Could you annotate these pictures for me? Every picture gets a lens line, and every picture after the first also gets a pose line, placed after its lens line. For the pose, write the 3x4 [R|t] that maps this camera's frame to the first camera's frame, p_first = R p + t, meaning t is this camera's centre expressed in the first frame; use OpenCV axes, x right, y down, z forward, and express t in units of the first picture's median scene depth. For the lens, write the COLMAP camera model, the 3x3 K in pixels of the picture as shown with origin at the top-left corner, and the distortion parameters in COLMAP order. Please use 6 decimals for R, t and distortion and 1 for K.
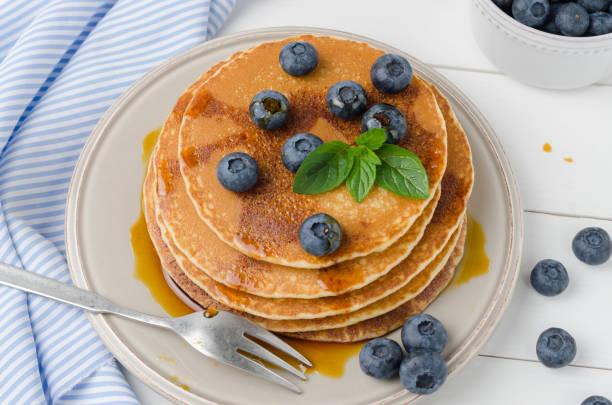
lens RADIAL K [[1456.1, 0, 310.0], [0, 1456.1, 196.3], [0, 0, 1]] dist [0.271166, 0.000000]
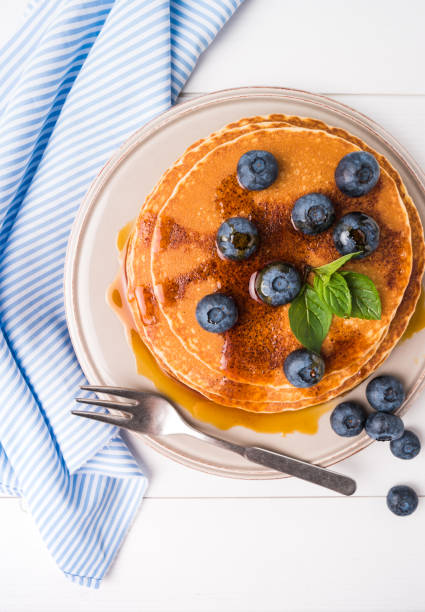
lens RADIAL K [[463.6, 0, 218.3], [0, 463.6, 326.7], [0, 0, 1]] dist [0.008132, 0.004963]
pose [[0.990613, -0.134920, -0.021952, -0.041366], [0.122482, 0.804797, 0.580775, -0.194180], [-0.060691, -0.578012, 0.813768, 0.712195]]
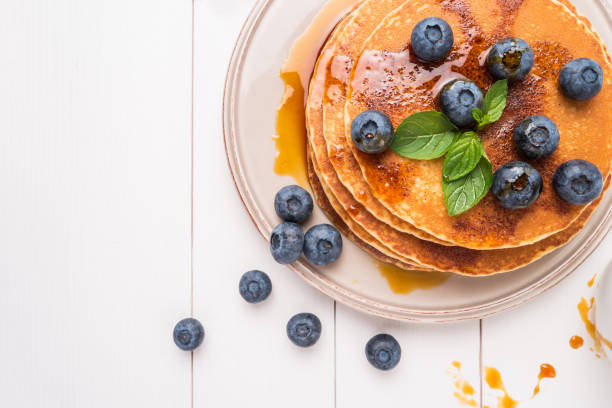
lens RADIAL K [[545.1, 0, 316.2], [0, 545.1, 178.4], [0, 0, 1]] dist [0.026320, 0.045447]
pose [[0.125649, 0.989906, -0.065566, 0.056480], [-0.854279, 0.141562, 0.500167, -0.118573], [0.504400, -0.006834, 0.863443, 0.626638]]
